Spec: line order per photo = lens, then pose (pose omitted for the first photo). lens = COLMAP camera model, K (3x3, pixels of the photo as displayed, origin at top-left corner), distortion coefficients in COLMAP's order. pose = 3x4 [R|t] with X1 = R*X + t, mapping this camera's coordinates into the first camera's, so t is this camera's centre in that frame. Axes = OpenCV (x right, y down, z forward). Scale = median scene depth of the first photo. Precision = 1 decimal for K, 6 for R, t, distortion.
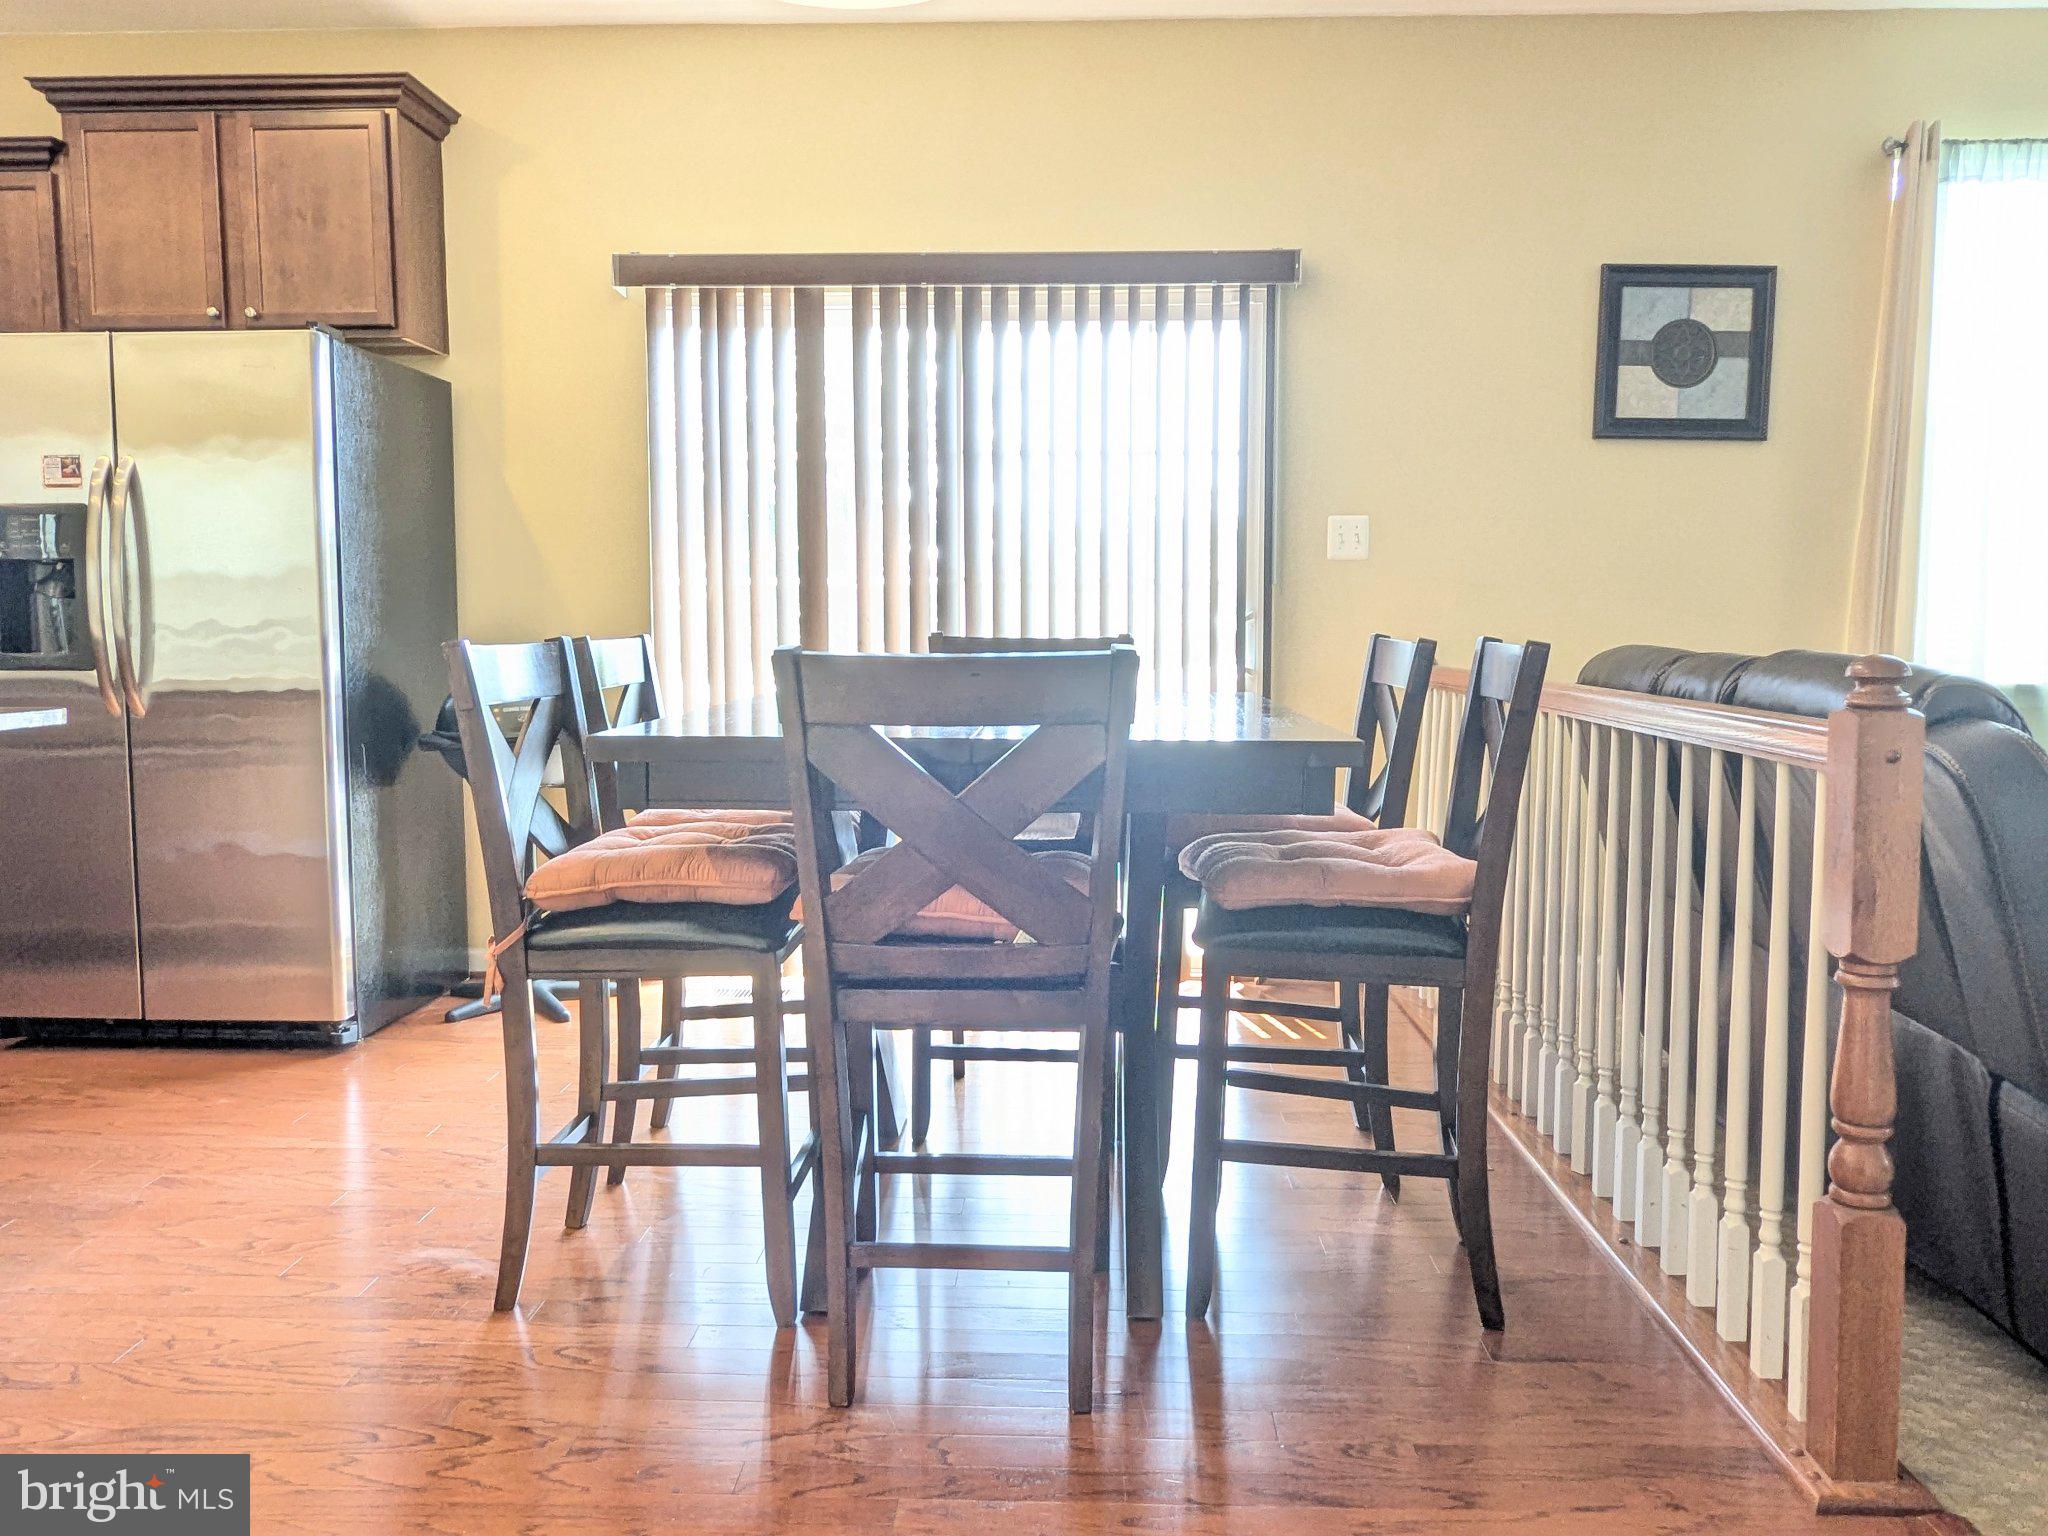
lens RADIAL K [[1557.5, 0, 1021.2], [0, 1557.5, 758.2], [0, 0, 1]] dist [0.005400, -0.010418]
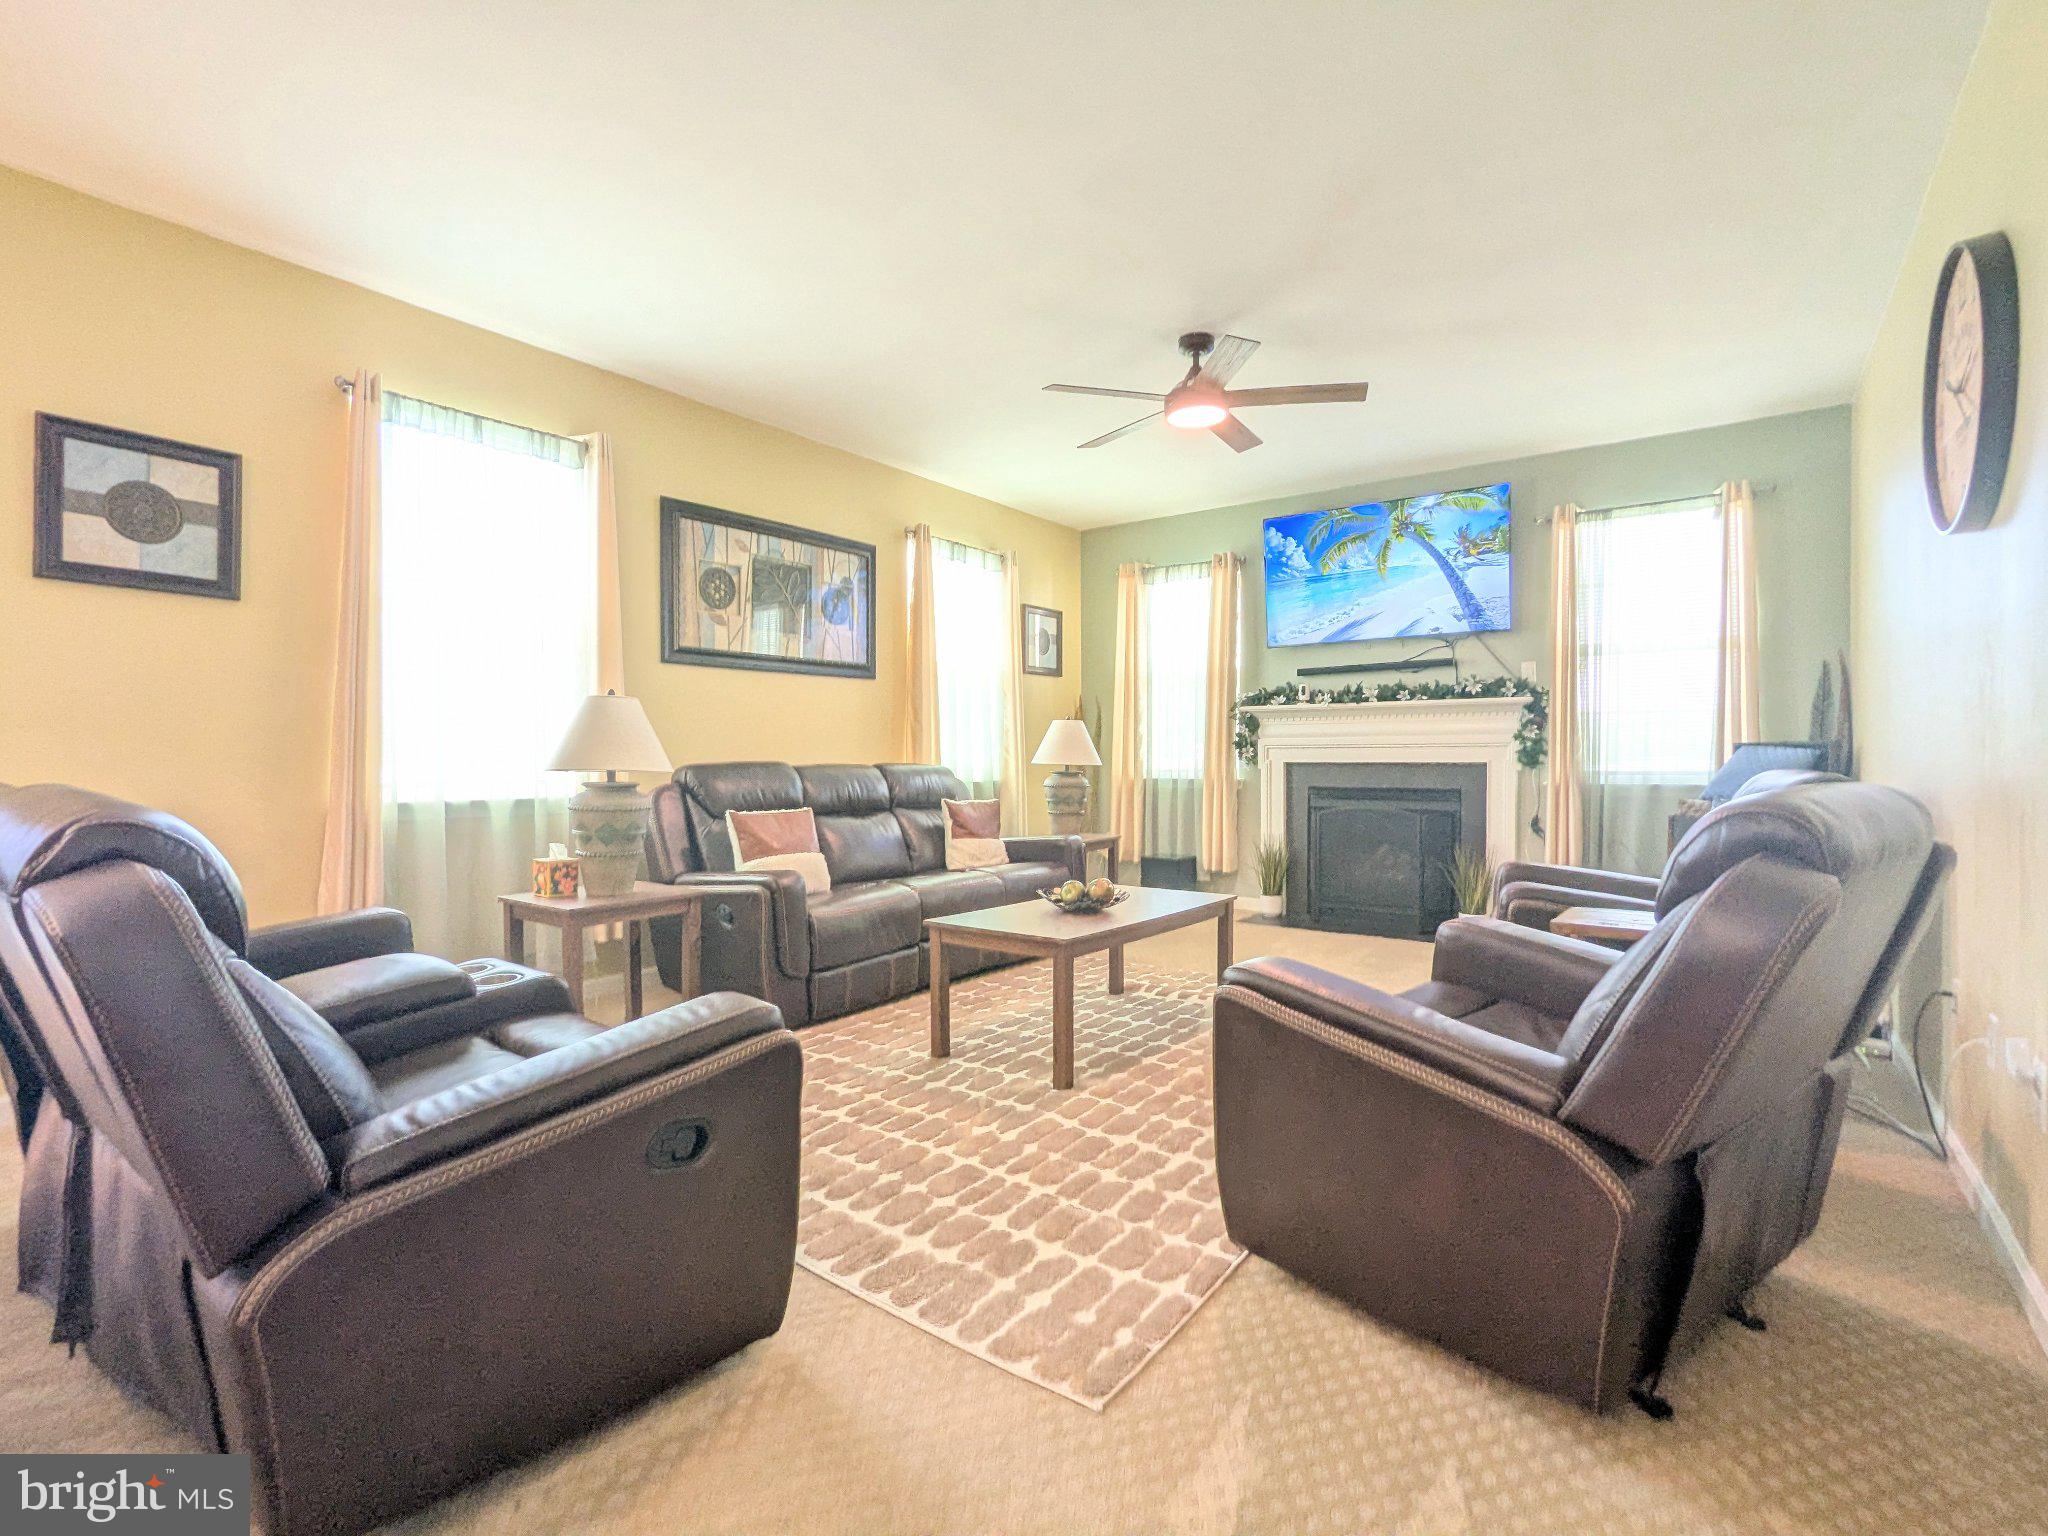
lens RADIAL K [[971.1, 0, 1021.5], [0, 971.1, 758.0], [0, 0, 1]] dist [-0.001259, 0.001071]
pose [[0.562420, -0.001657, 0.826850, 0.217272], [0.071645, 0.996335, -0.046736, -0.011320], [-0.823742, 0.085525, 0.560477, 0.126783]]
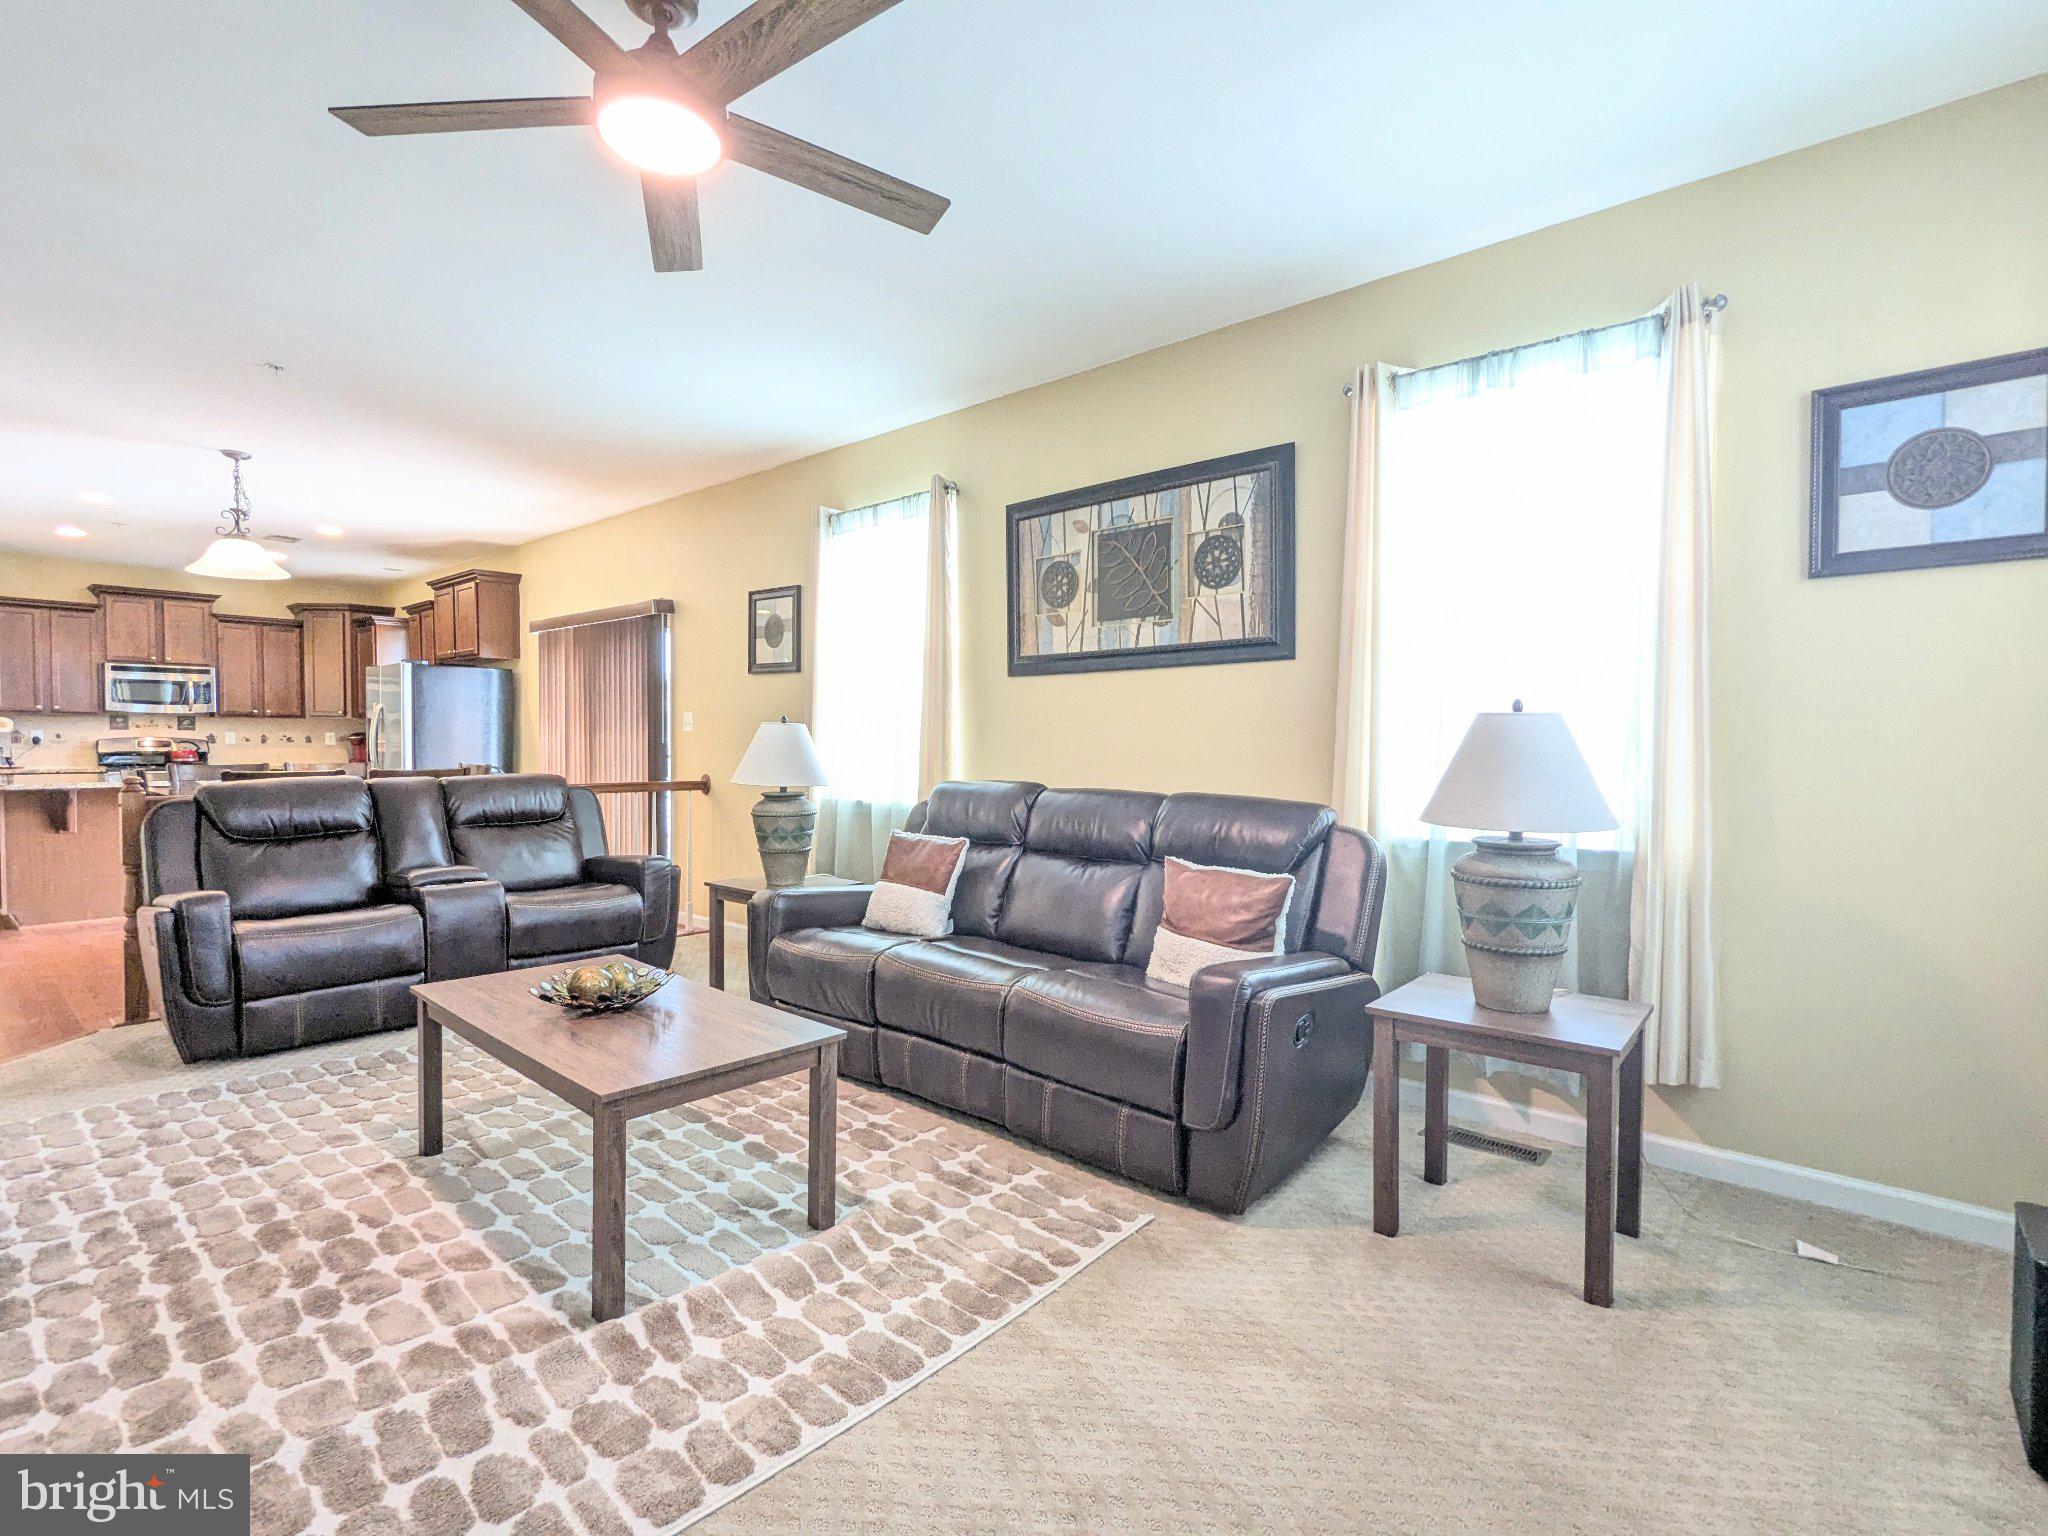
lens RADIAL K [[971.1, 0, 1027.4], [0, 971.1, 764.6], [0, 0, 1]] dist [-0.001259, 0.001071]
pose [[0.778254, 0.020973, -0.627599, 1.546860], [-0.060084, 0.997344, -0.041178, -0.057994], [0.625068, 0.069755, 0.777447, 0.250877]]
